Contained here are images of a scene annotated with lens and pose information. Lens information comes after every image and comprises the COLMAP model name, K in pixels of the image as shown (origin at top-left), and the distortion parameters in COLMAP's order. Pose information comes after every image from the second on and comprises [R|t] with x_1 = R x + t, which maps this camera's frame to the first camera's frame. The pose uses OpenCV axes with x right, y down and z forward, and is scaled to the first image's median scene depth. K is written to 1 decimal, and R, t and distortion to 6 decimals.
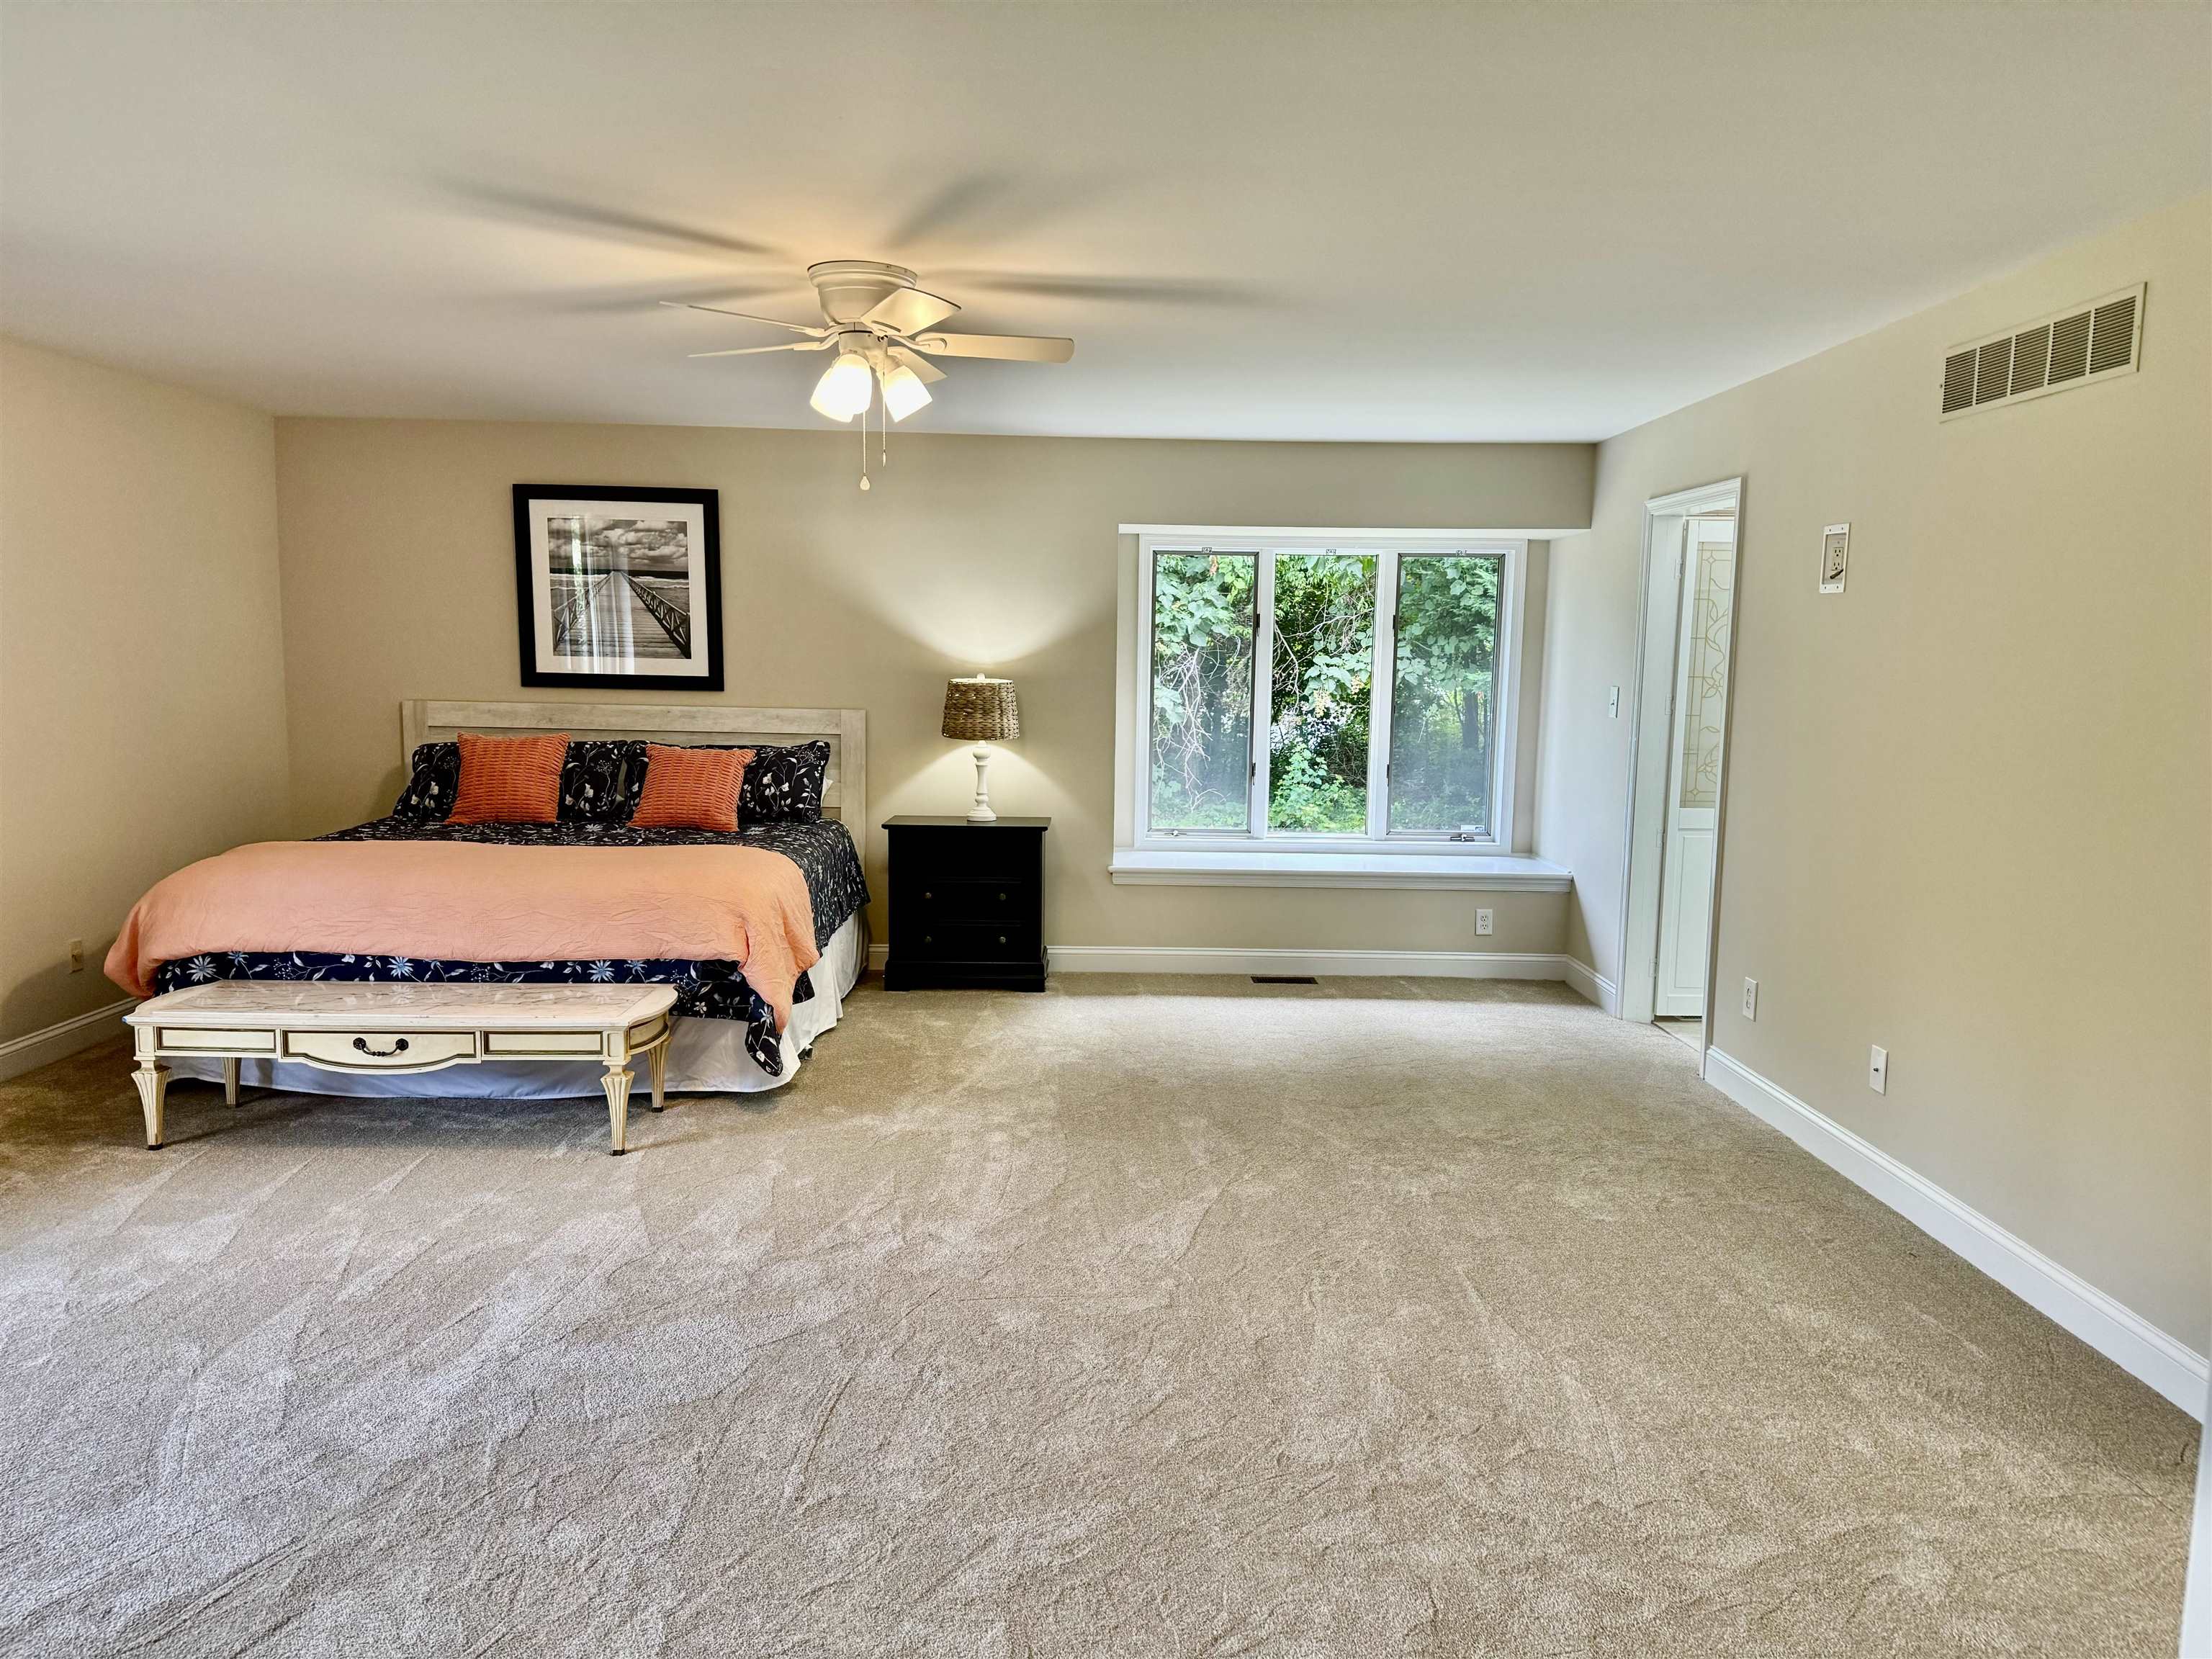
lens RADIAL K [[1544.0, 0, 1108.8], [0, 1544.0, 831.6], [0, 0, 1]] dist [0.089359, -0.114535]
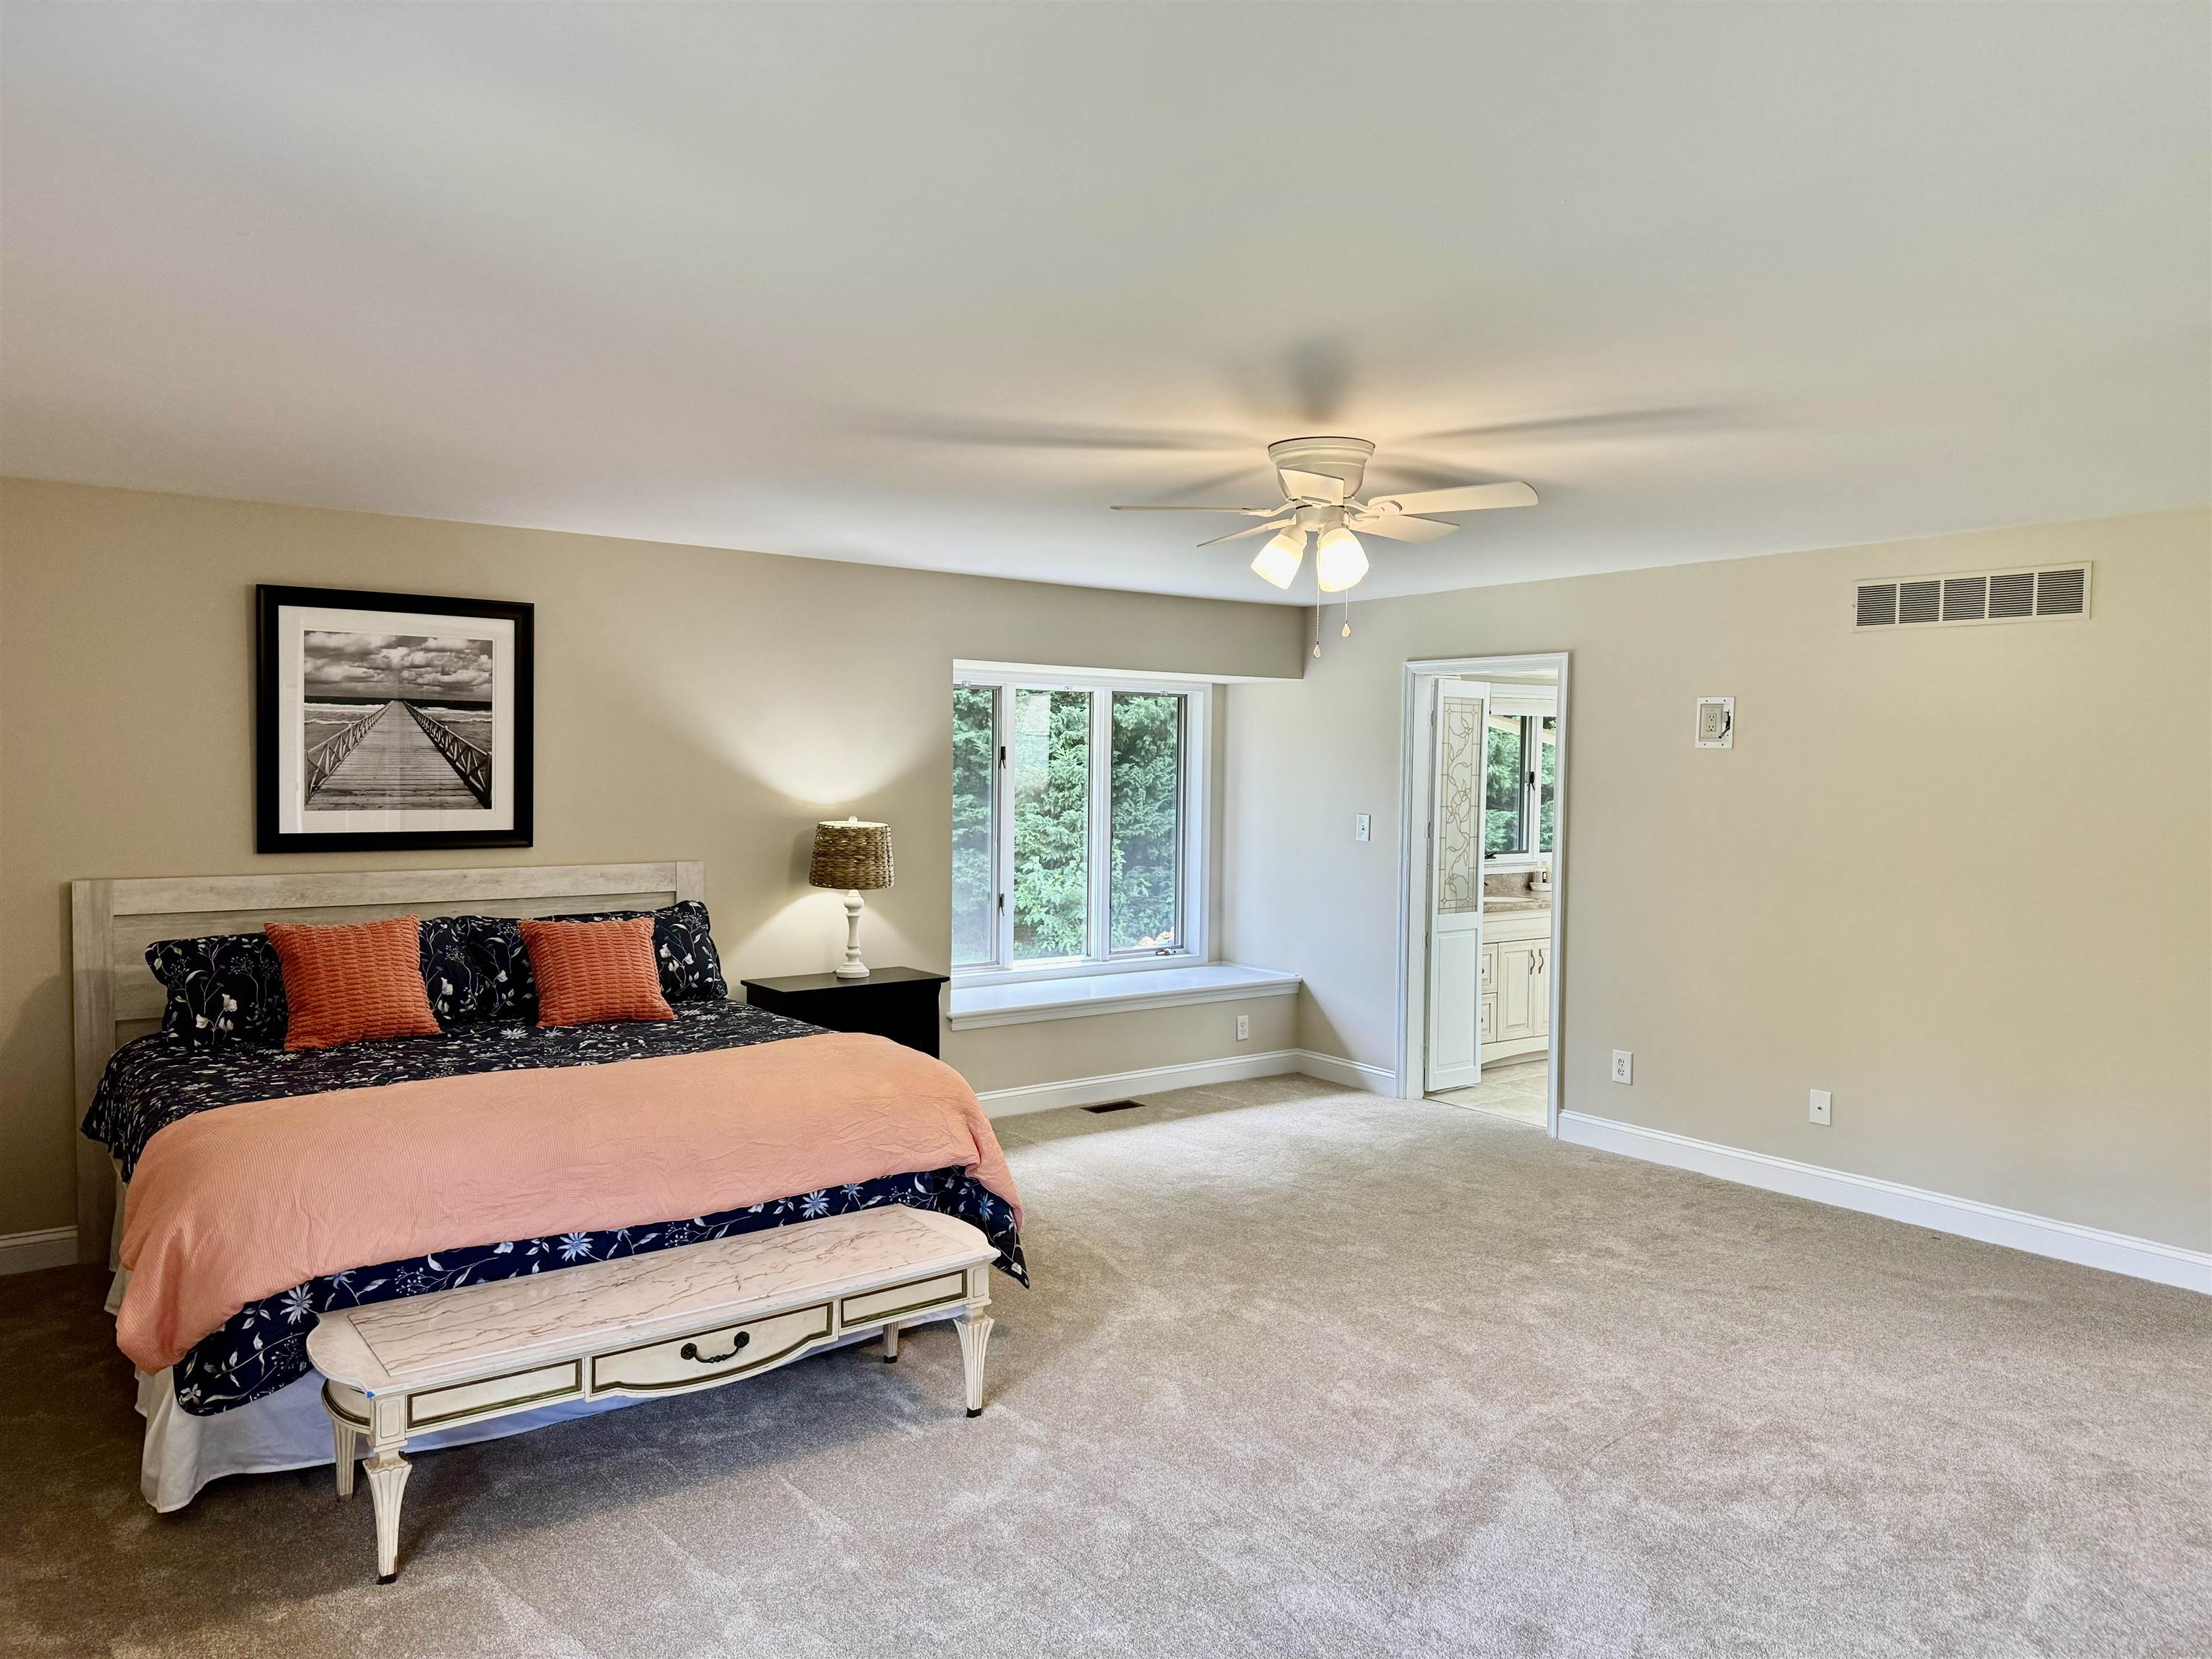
lens RADIAL K [[1544.0, 0, 1108.8], [0, 1544.0, 831.6], [0, 0, 1]] dist [0.089359, -0.114535]
pose [[0.810280, -0.035389, 0.584974, -0.517871], [0.070266, 0.996841, -0.037023, -0.050689], [-0.581815, 0.071103, 0.810207, 0.173825]]
